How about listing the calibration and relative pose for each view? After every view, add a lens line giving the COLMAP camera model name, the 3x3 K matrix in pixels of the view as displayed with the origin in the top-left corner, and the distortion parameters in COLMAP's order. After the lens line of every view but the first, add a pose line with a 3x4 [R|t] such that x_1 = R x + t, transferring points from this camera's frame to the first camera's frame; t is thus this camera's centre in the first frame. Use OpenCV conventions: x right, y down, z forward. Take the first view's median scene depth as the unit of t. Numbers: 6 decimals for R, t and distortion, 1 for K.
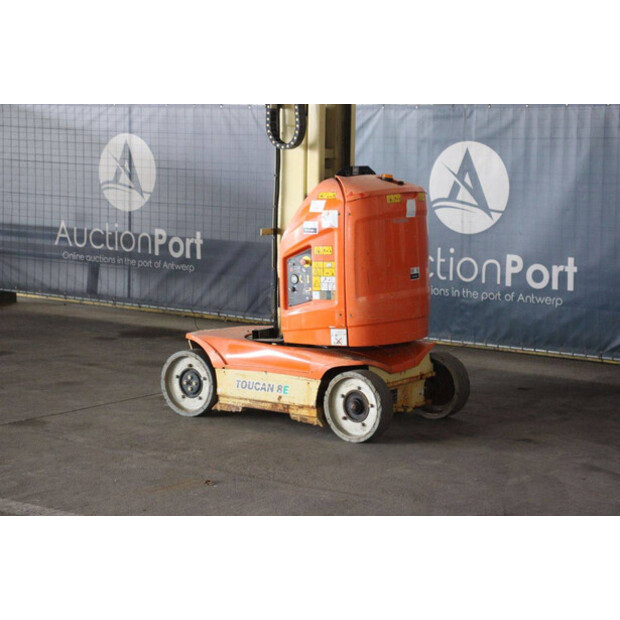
lens RADIAL K [[1476.8, 0, 314.6], [0, 1476.8, 310.4], [0, 0, 1]] dist [0.442285, 0.000000]
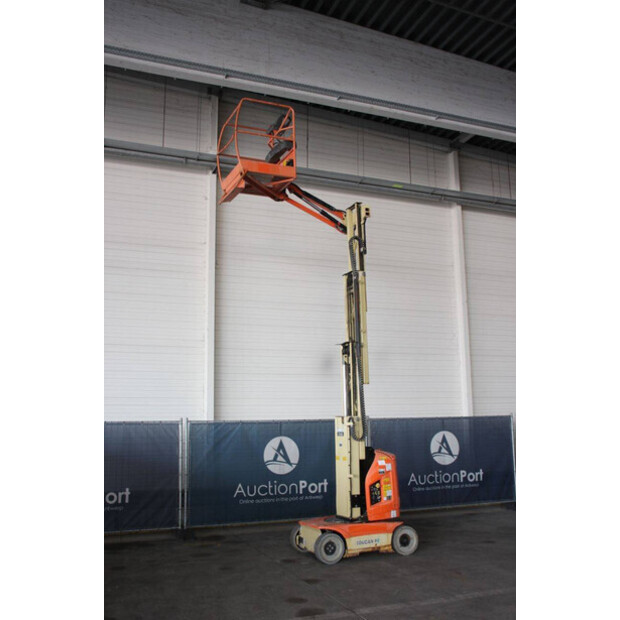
lens RADIAL K [[625.5, 0, 310.7], [0, 625.5, 314.3], [0, 0, 1]] dist [-0.058627, 0.000000]
pose [[0.524097, 0.123879, 0.842601, -0.949098], [0.125592, 0.967306, -0.220332, -0.091831], [-0.842347, 0.221299, 0.491404, 0.494881]]
